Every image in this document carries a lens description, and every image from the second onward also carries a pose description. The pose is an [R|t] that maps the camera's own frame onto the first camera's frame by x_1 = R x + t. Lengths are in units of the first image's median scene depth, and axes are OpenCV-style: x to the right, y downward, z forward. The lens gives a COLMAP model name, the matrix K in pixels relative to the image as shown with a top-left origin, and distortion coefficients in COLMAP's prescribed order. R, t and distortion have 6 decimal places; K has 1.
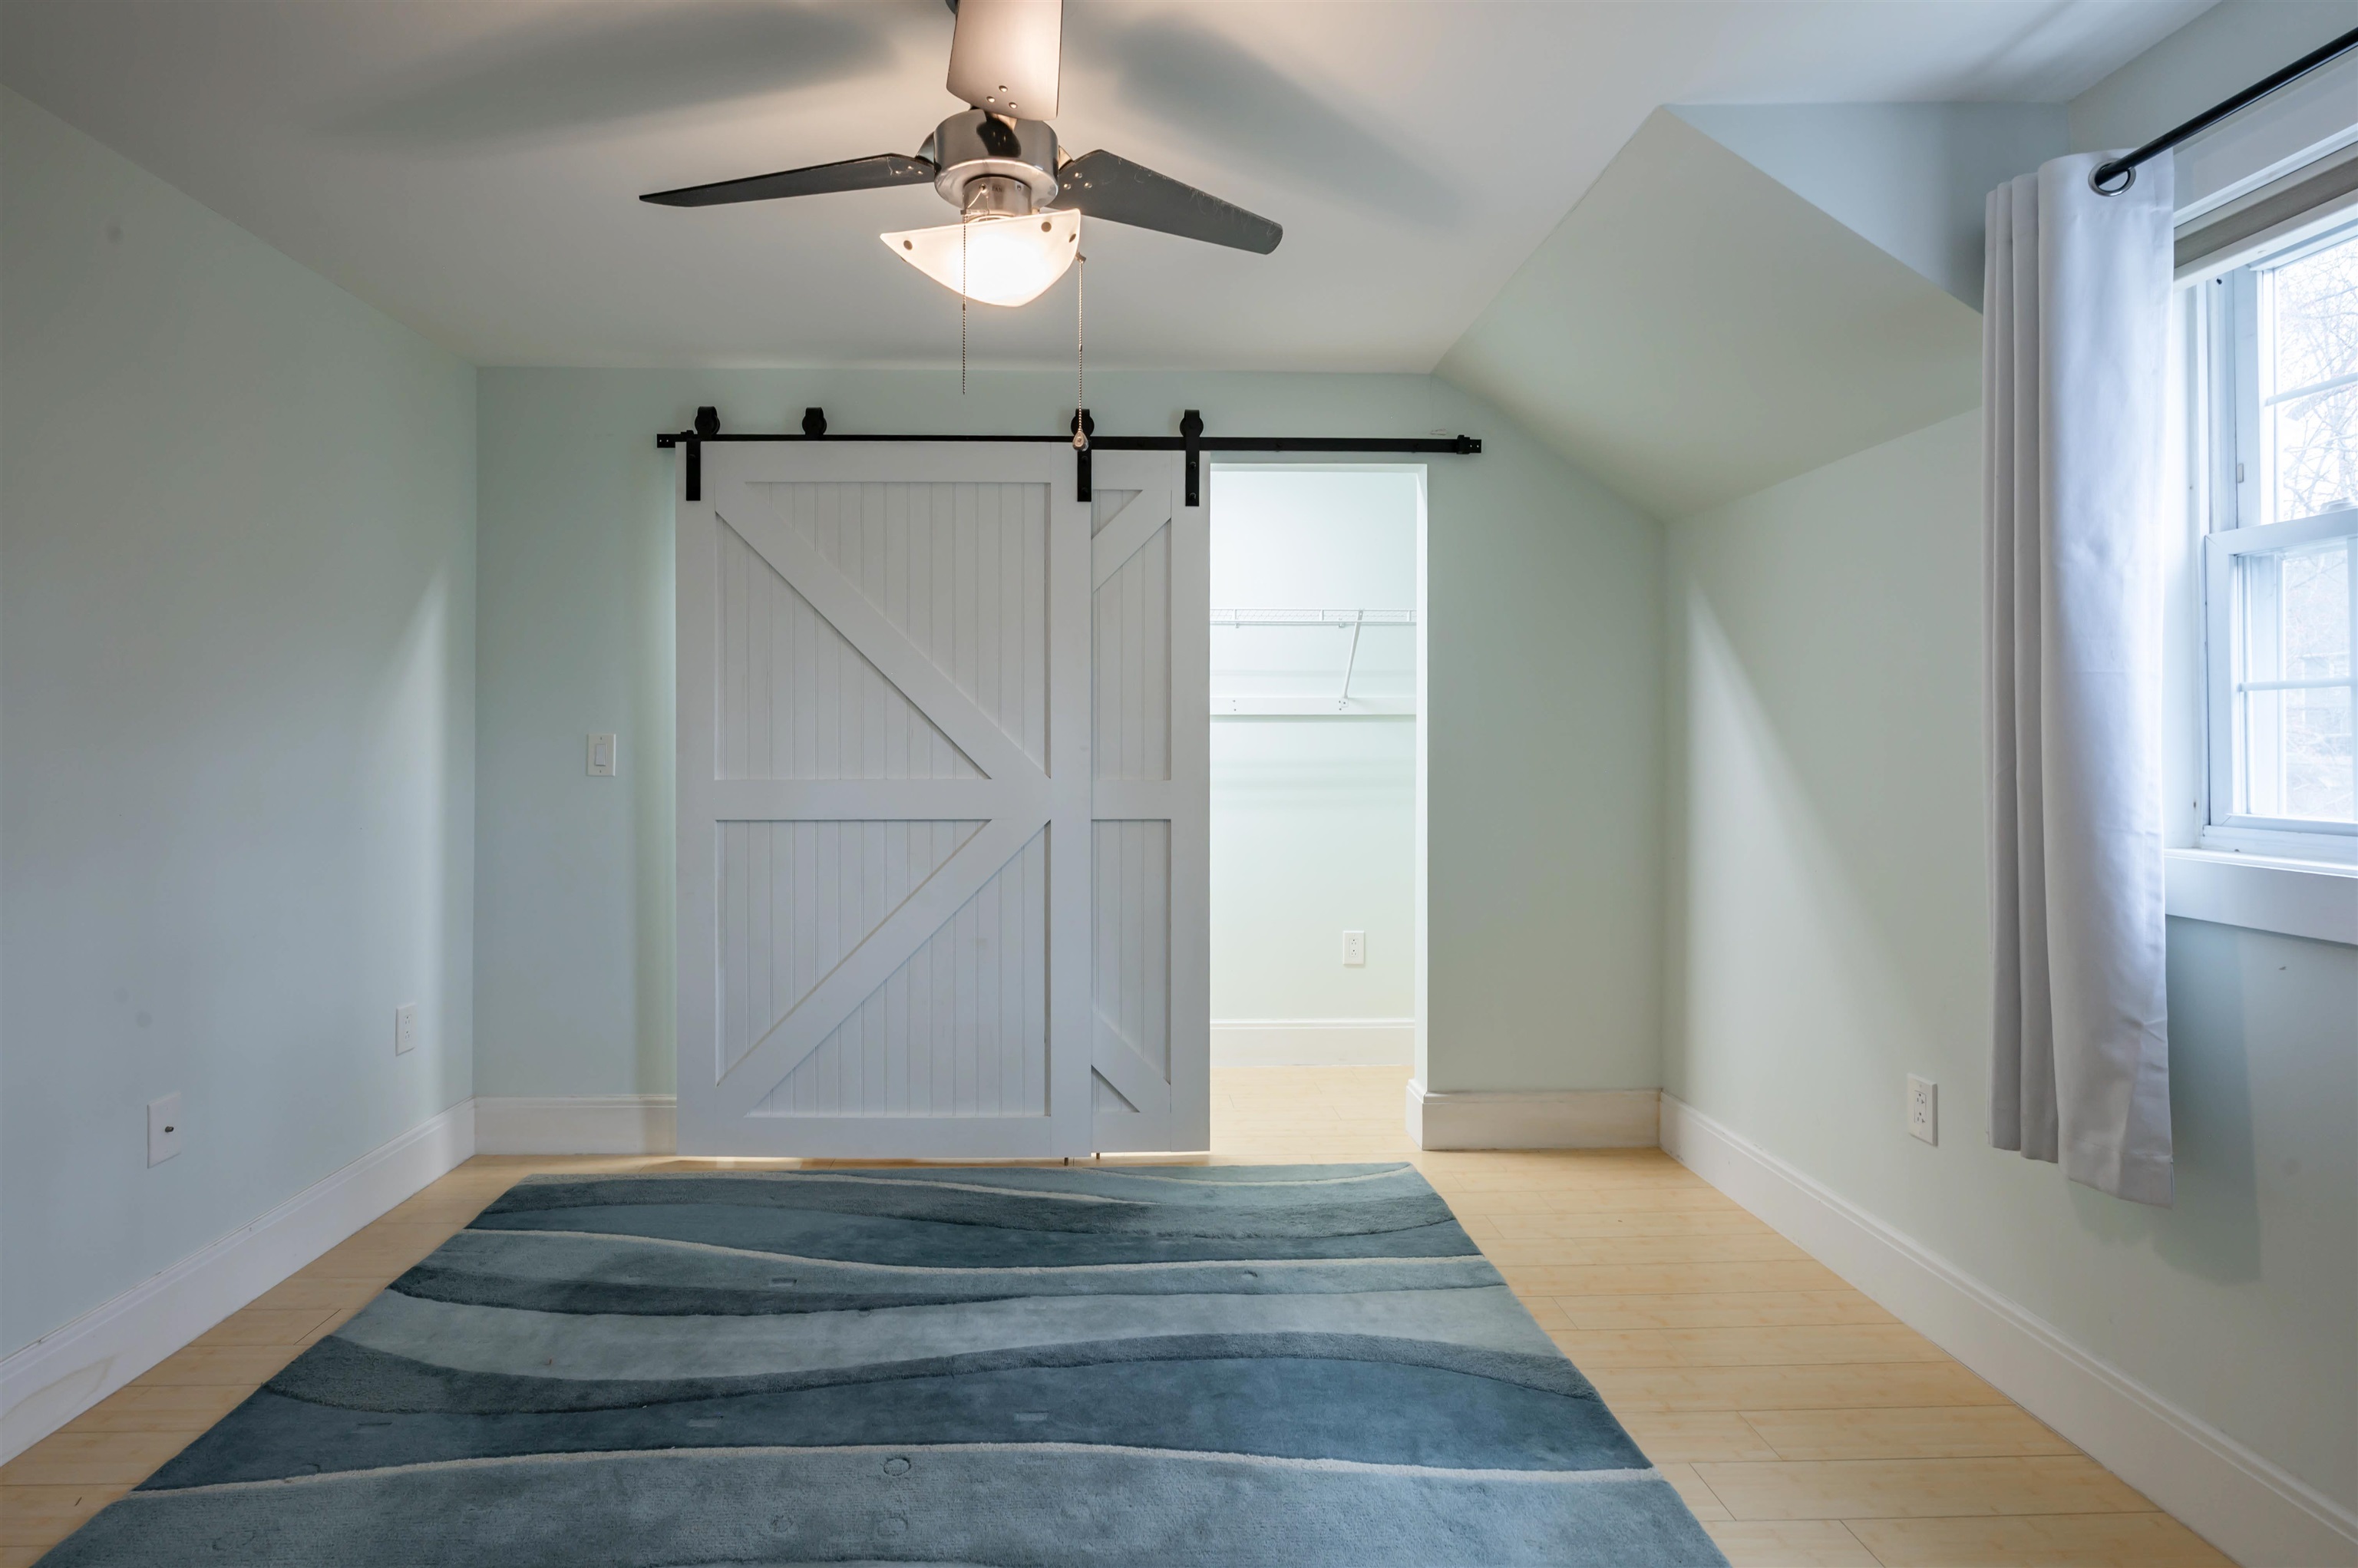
lens RADIAL K [[1157.3, 0, 1177.9], [0, 1157.3, 733.7], [0, 0, 1]] dist [-0.014315, 0.007486]
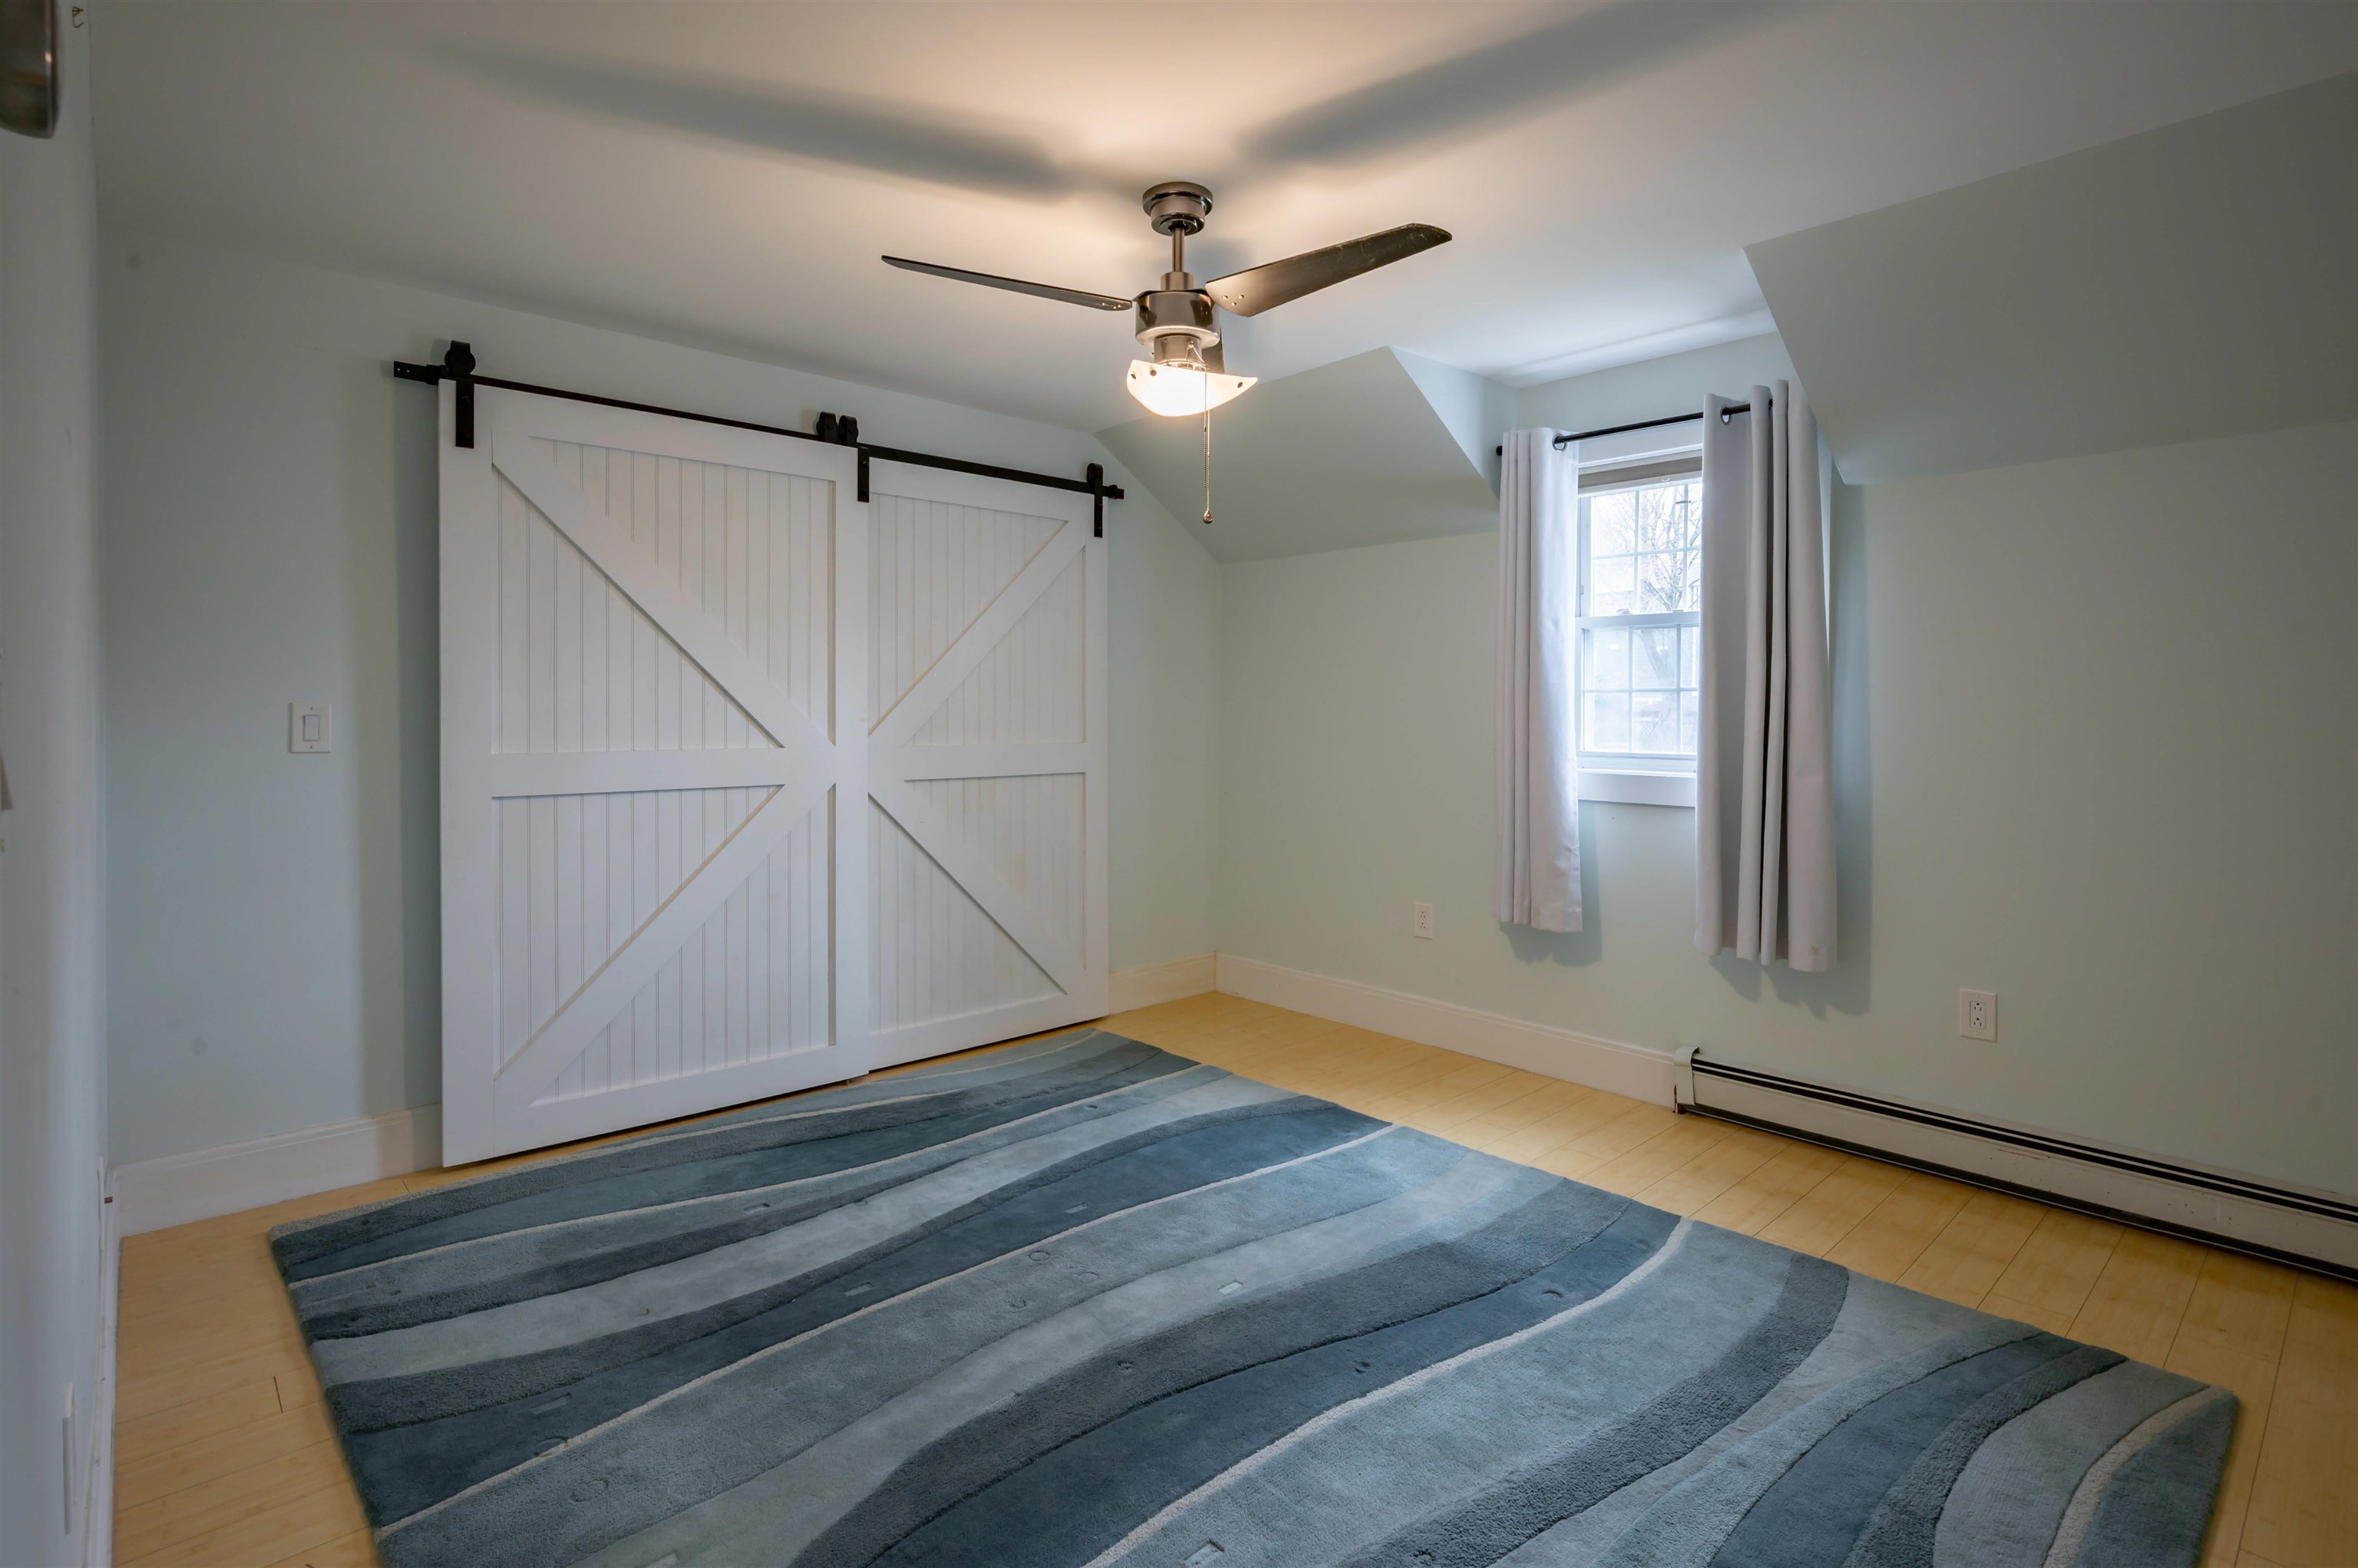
lens RADIAL K [[1157.3, 0, 1177.9], [0, 1157.3, 733.7], [0, 0, 1]] dist [-0.014315, 0.007486]
pose [[0.745984, -0.009413, 0.665898, -0.778676], [-0.008679, 0.999678, 0.023854, -0.003727], [-0.665908, -0.023574, 0.745661, -0.072861]]
